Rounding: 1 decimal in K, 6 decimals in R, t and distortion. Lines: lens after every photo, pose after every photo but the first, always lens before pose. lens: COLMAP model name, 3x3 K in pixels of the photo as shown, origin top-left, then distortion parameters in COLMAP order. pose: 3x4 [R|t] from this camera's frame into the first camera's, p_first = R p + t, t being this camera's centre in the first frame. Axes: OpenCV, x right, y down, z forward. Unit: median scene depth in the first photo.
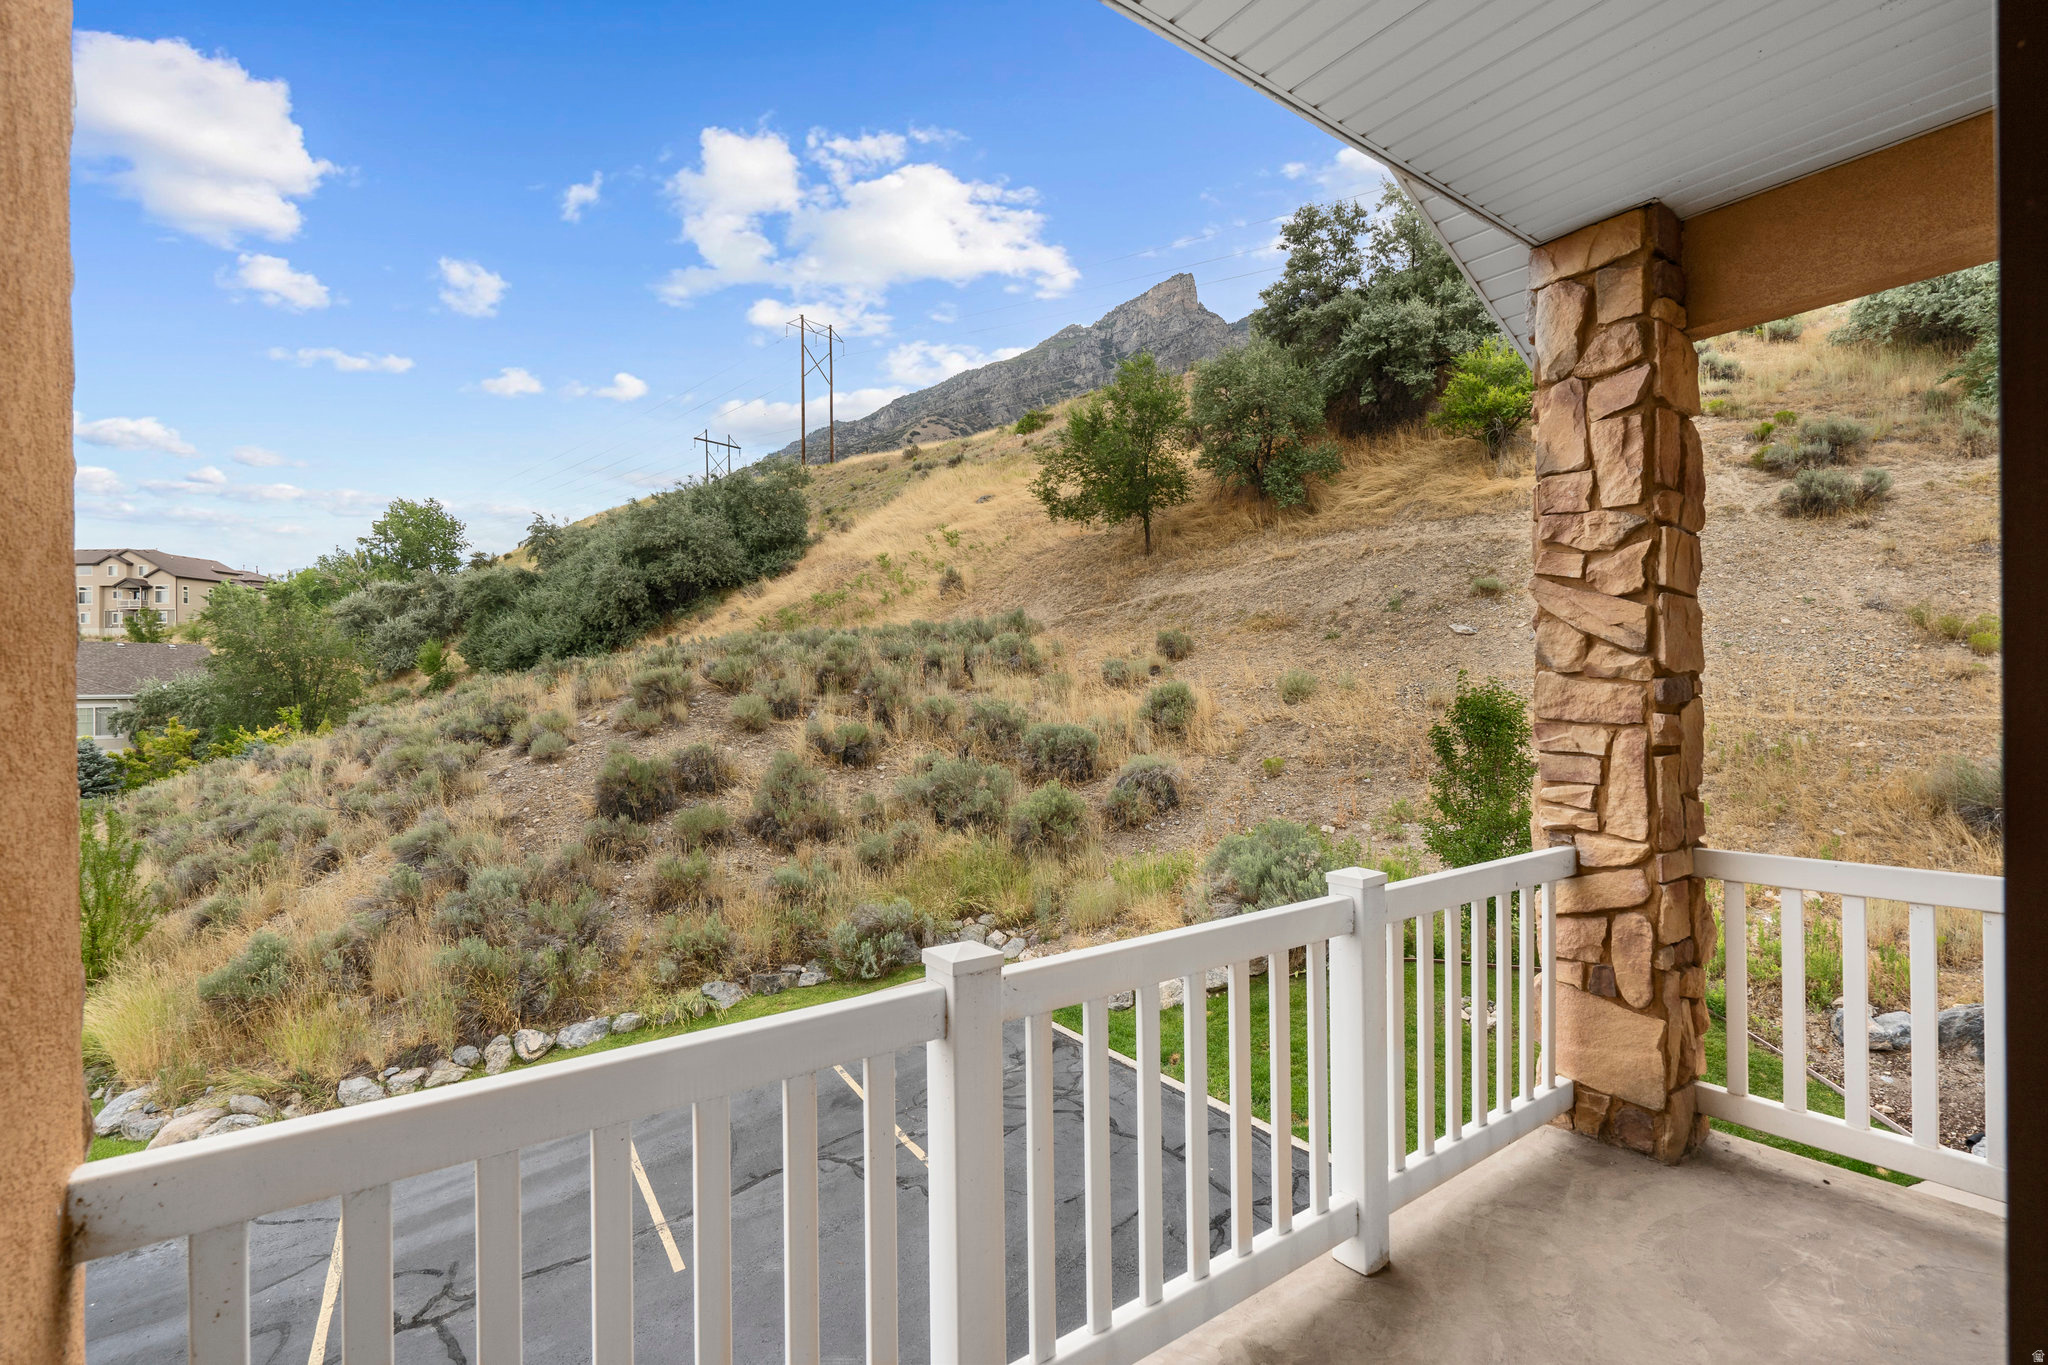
lens RADIAL K [[924.0, 0, 1028.3], [0, 924.0, 686.6], [0, 0, 1]] dist [-0.002854, 0.000879]
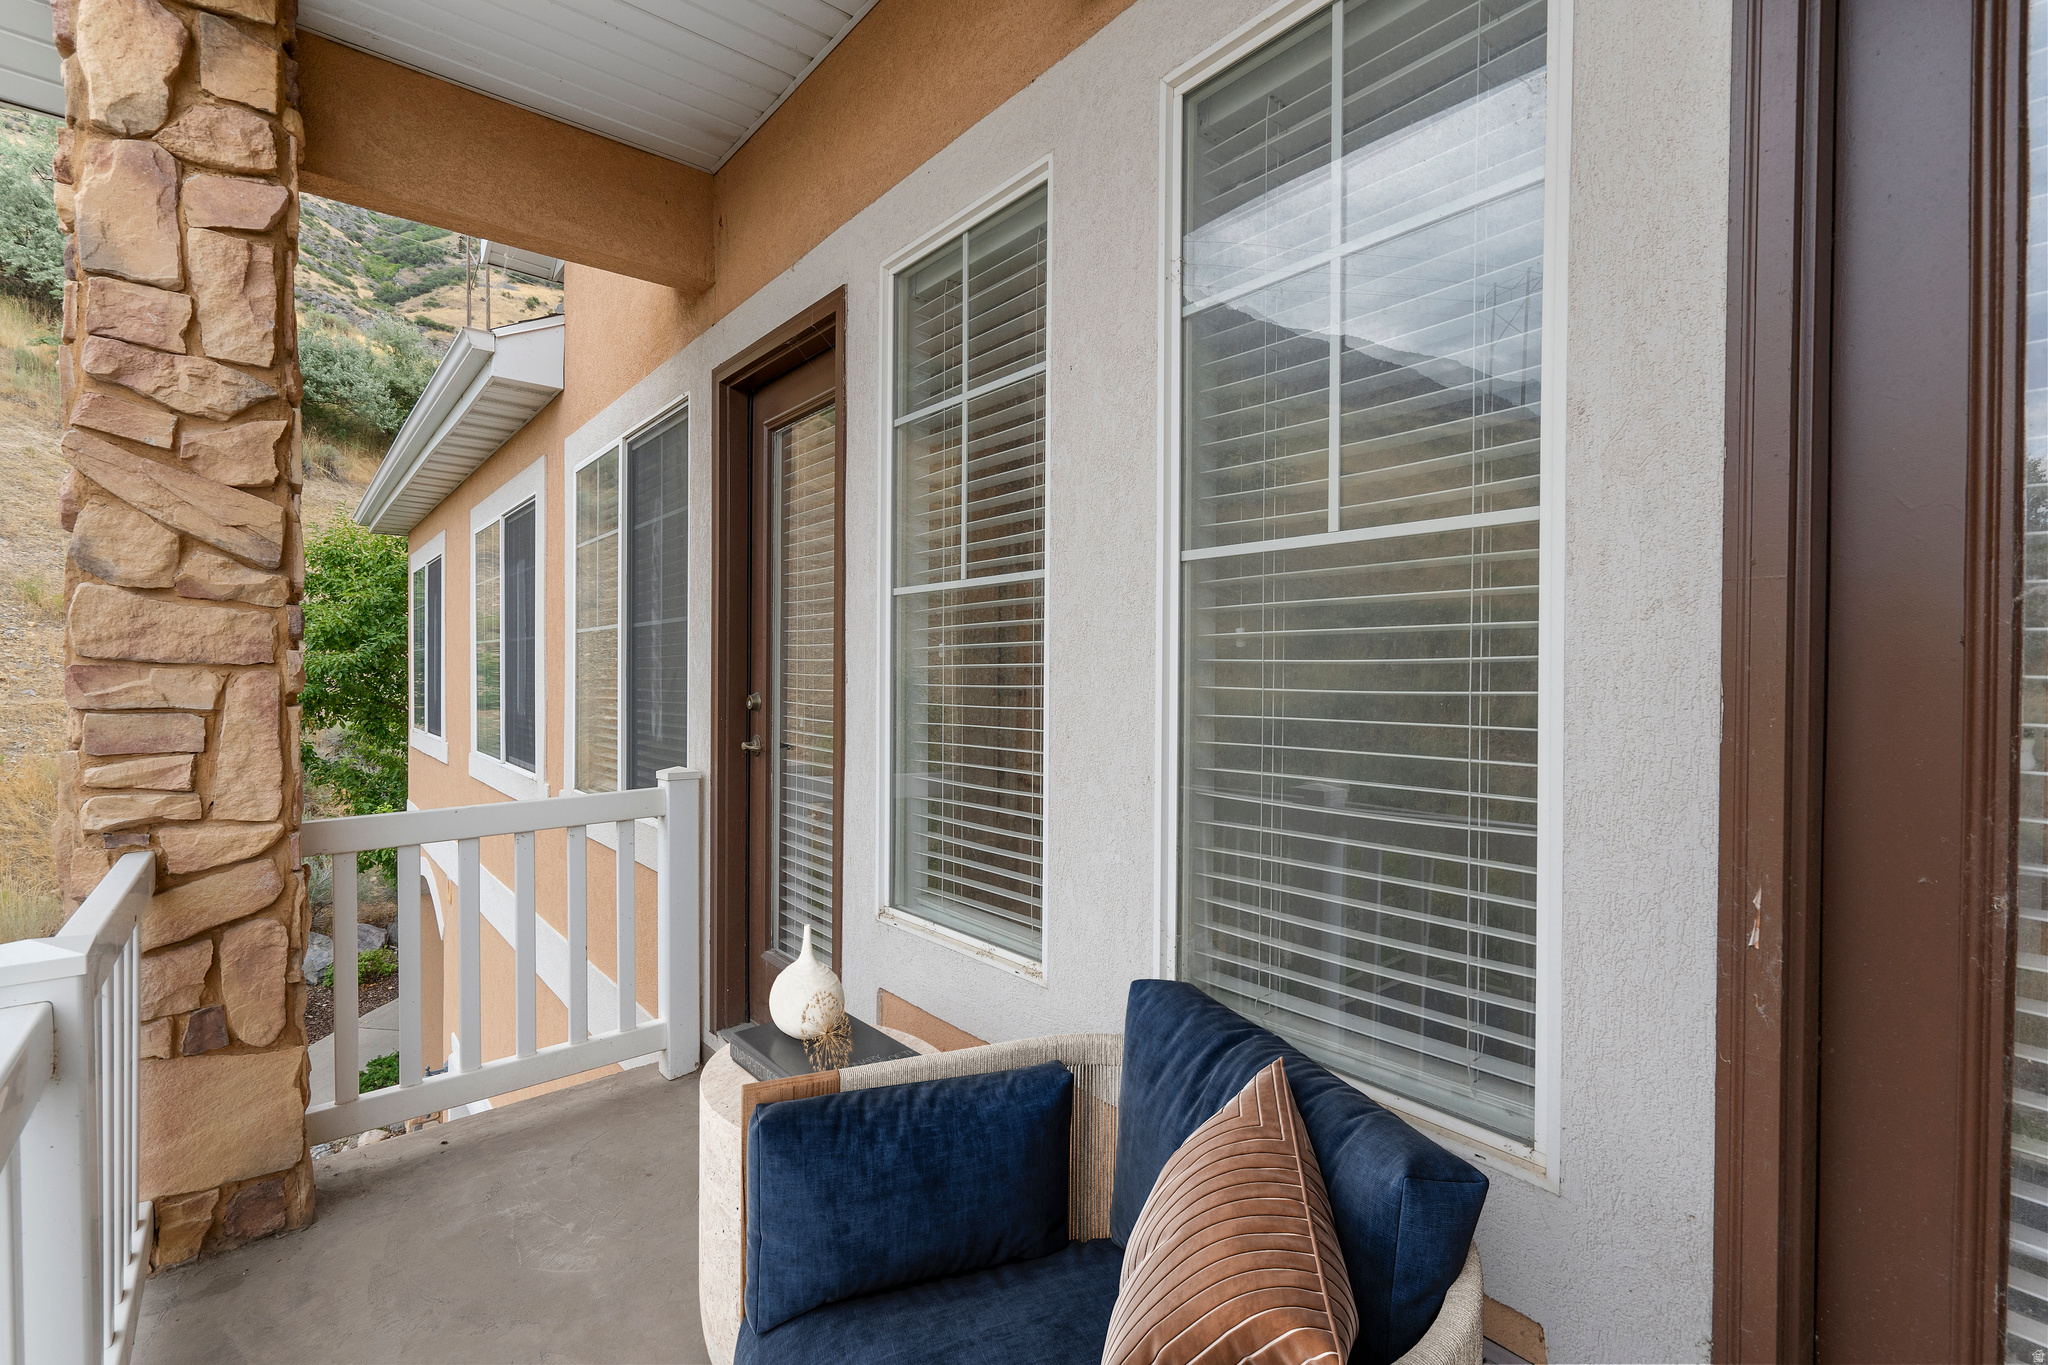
lens RADIAL K [[924.0, 0, 1028.3], [0, 924.0, 686.6], [0, 0, 1]] dist [-0.002854, 0.000879]
pose [[-0.071710, -0.005866, 0.997408, -0.121706], [-0.004701, 0.999974, 0.005544, 0.049998], [-0.997414, -0.004292, -0.071736, 0.427341]]
